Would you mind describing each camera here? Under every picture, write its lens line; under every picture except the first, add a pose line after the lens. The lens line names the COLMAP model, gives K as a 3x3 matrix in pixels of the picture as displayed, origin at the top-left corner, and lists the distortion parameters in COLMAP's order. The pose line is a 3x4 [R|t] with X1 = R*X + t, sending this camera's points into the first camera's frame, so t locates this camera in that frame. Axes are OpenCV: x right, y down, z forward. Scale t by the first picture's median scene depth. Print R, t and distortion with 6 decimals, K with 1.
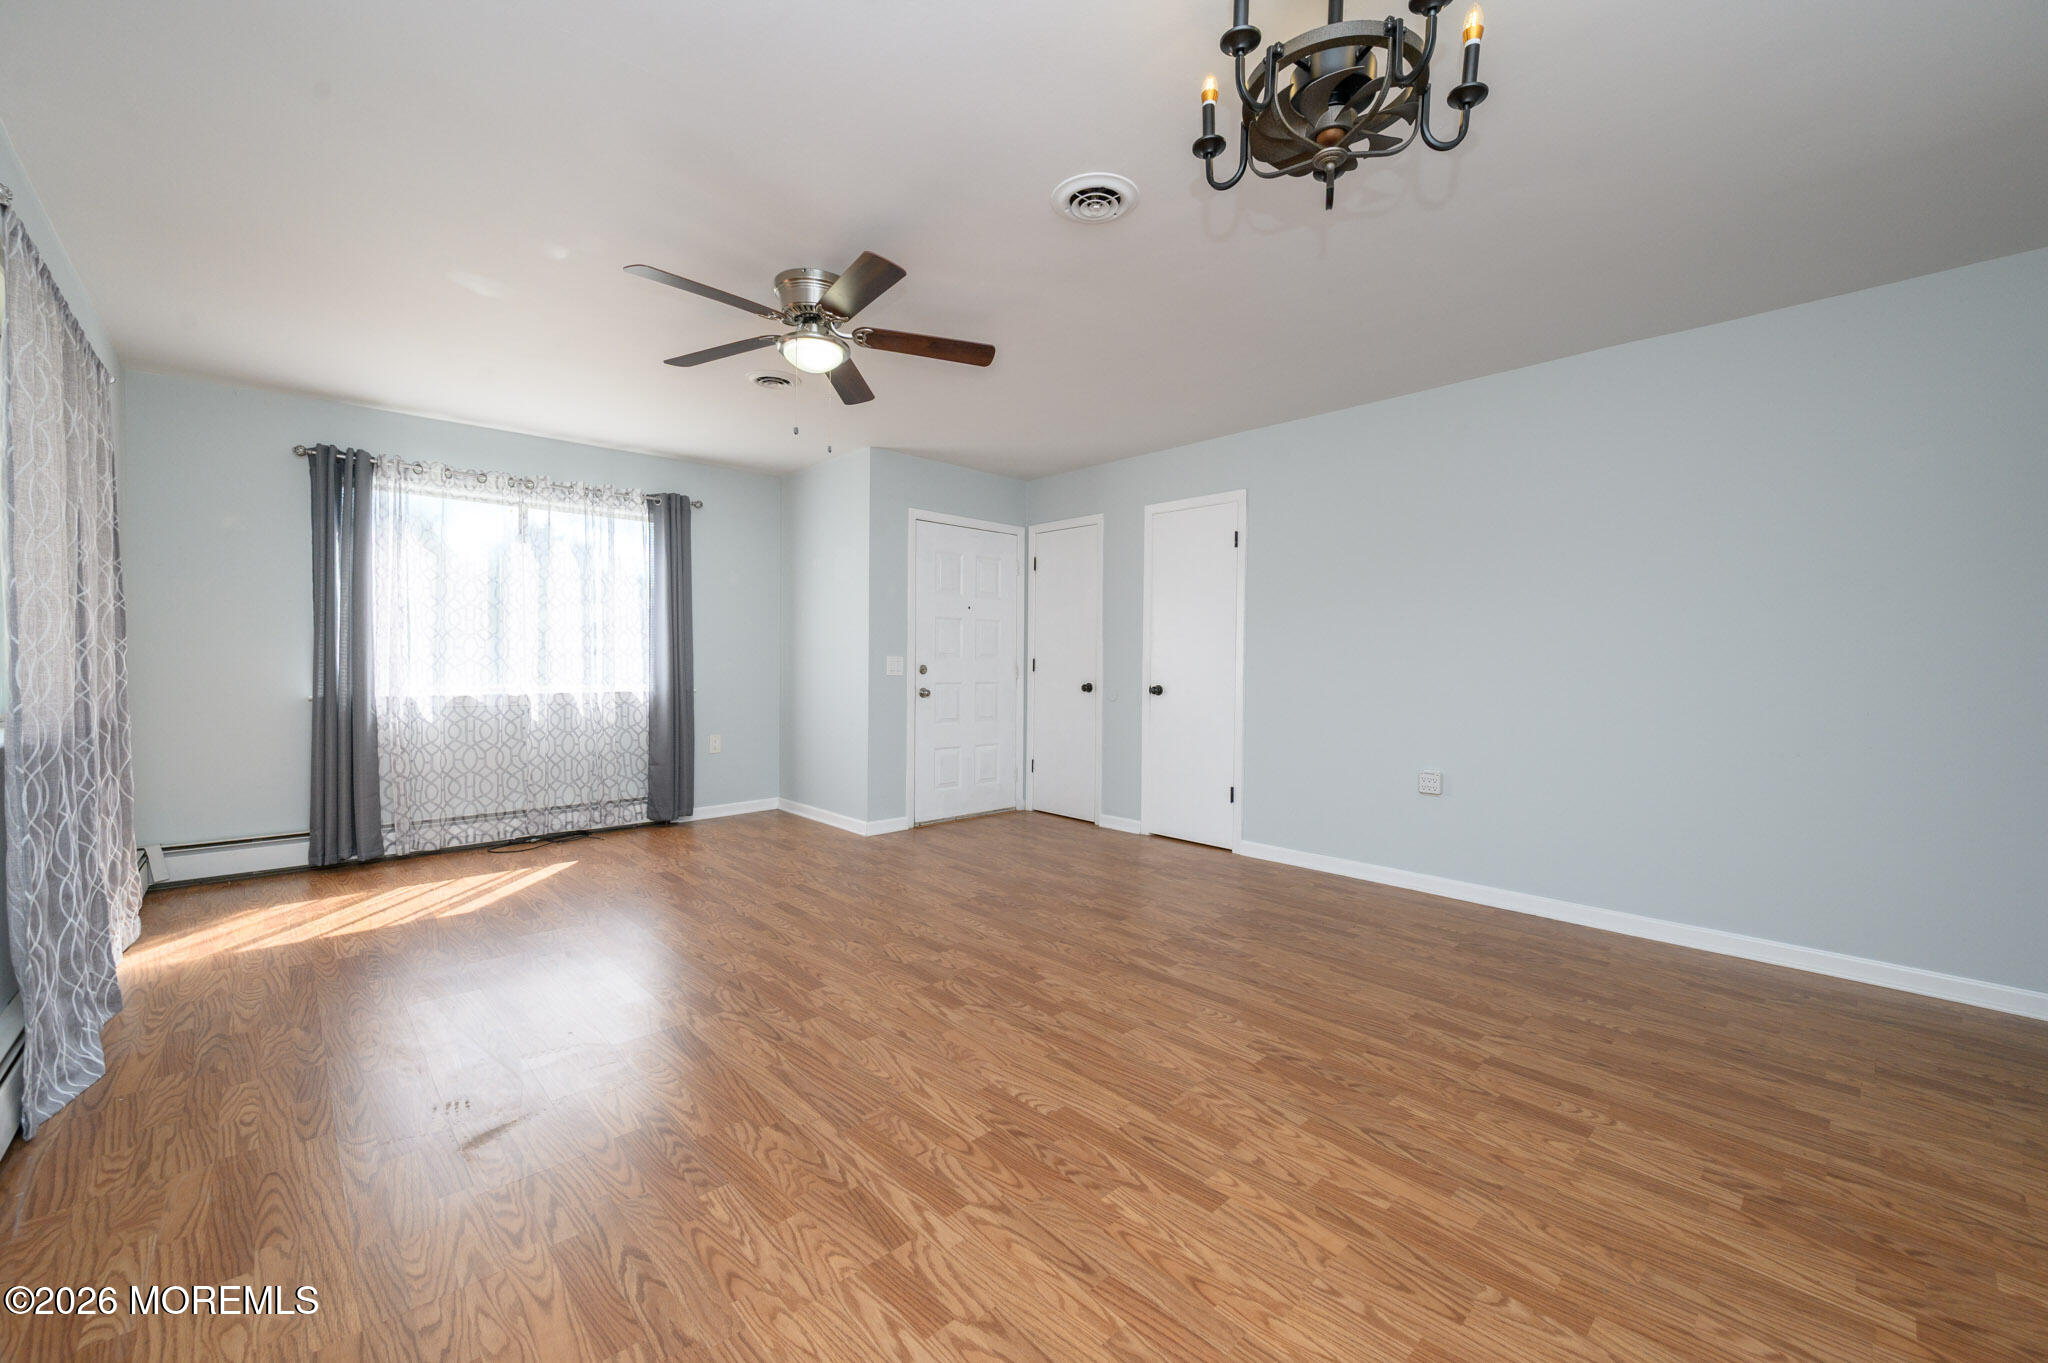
lens RADIAL K [[808.9, 0, 1025.6], [0, 808.9, 677.0], [0, 0, 1]] dist [-0.001133, -0.000200]
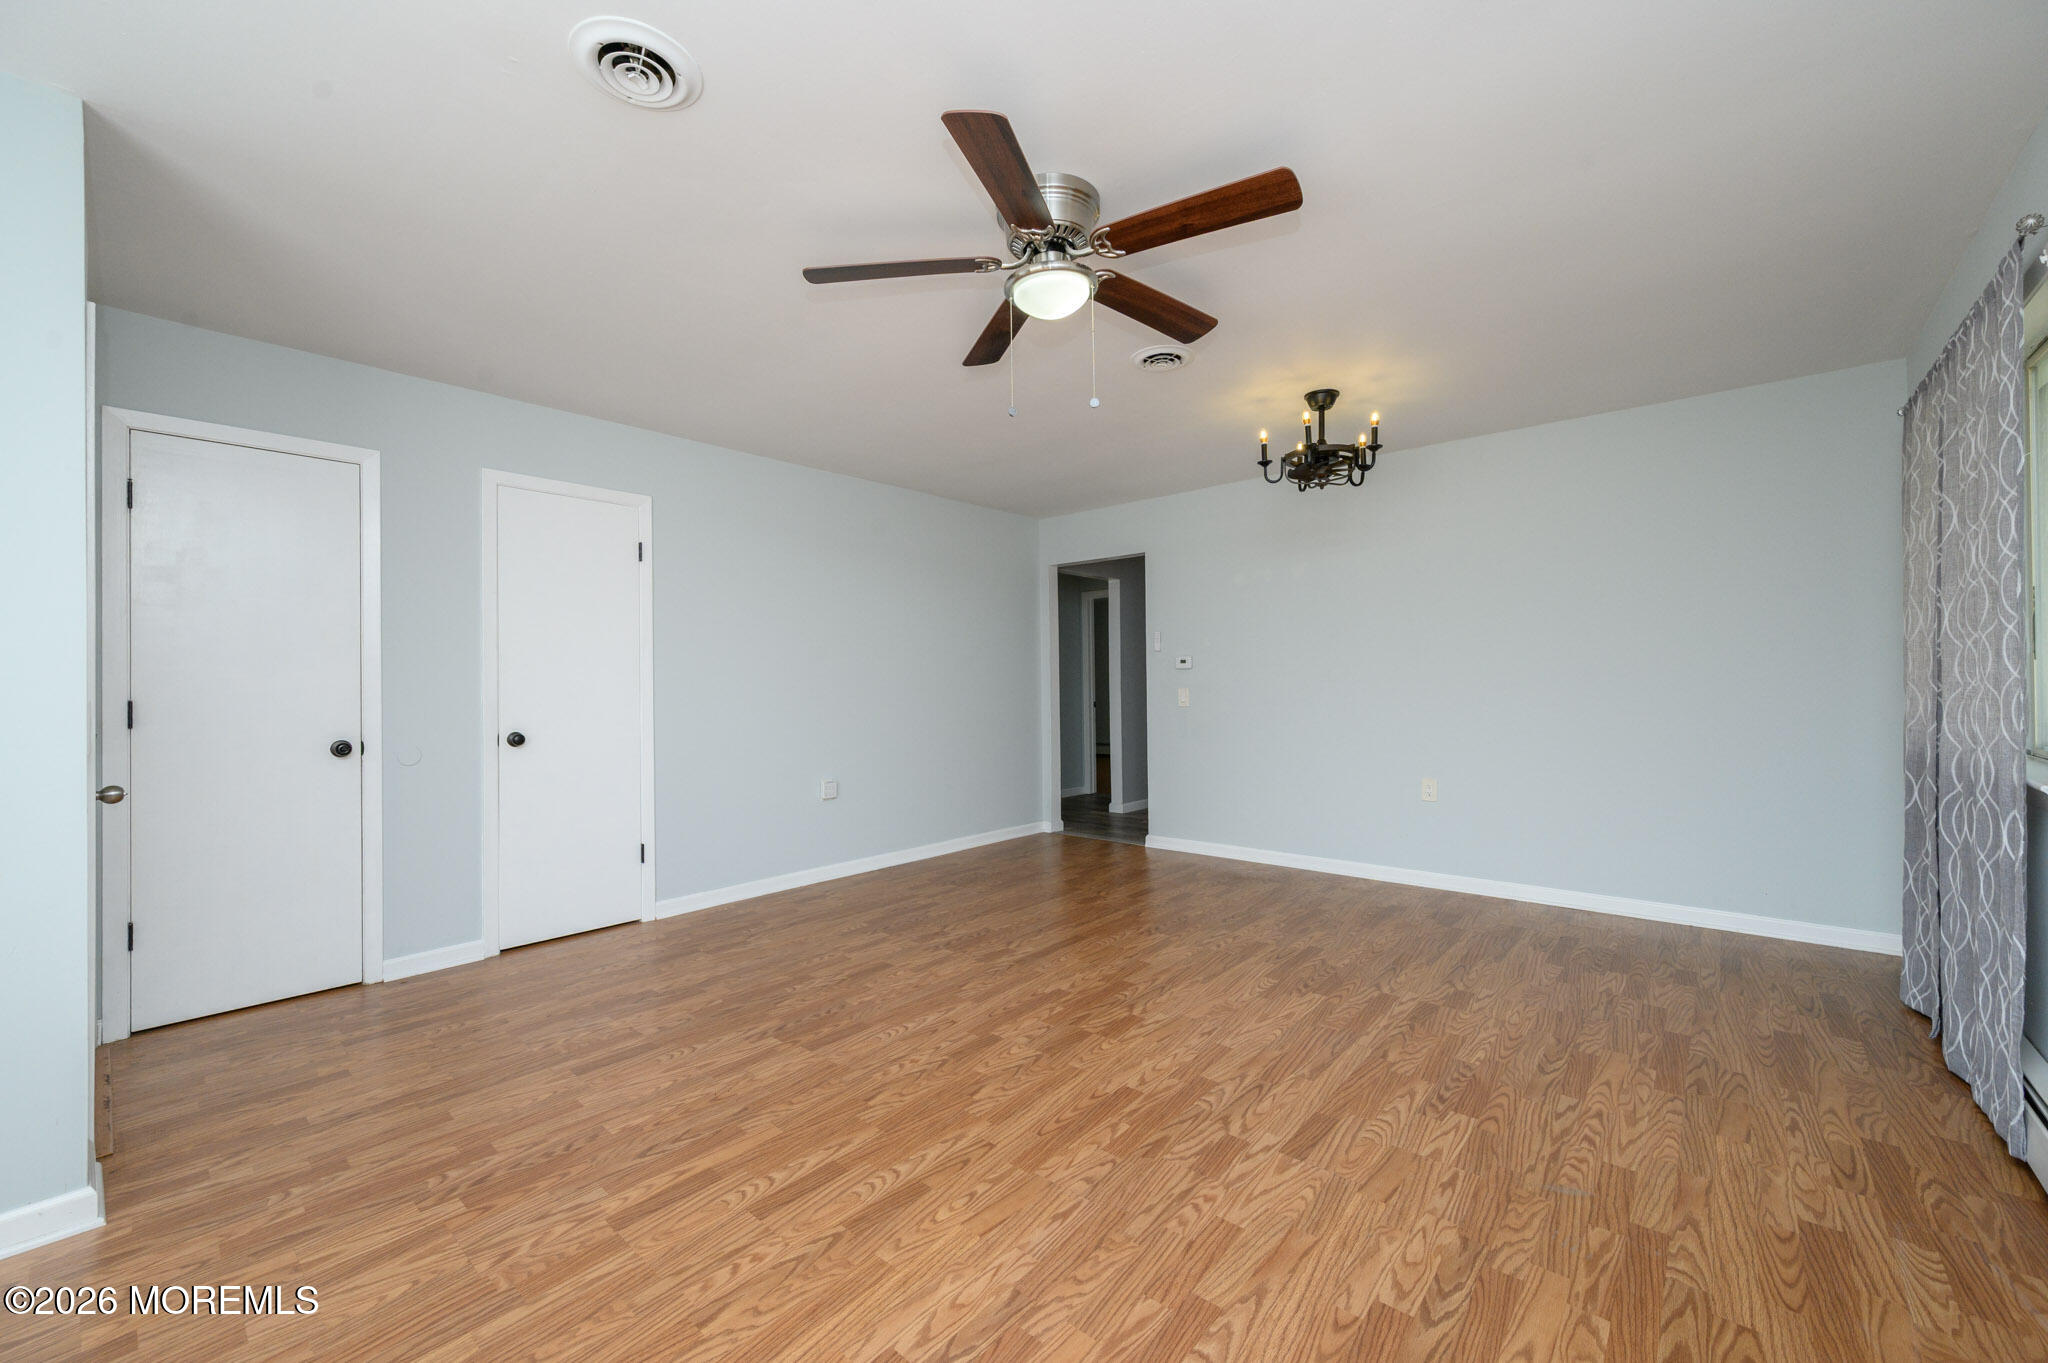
lens RADIAL K [[808.9, 0, 1066.2], [0, 808.9, 606.3], [0, 0, 1]] dist [-0.001133, -0.000200]
pose [[-0.133680, 0.088491, 0.987066, -1.032143], [0.031244, 0.995887, -0.085051, -0.029737], [-0.990532, 0.019471, -0.135895, 1.104082]]
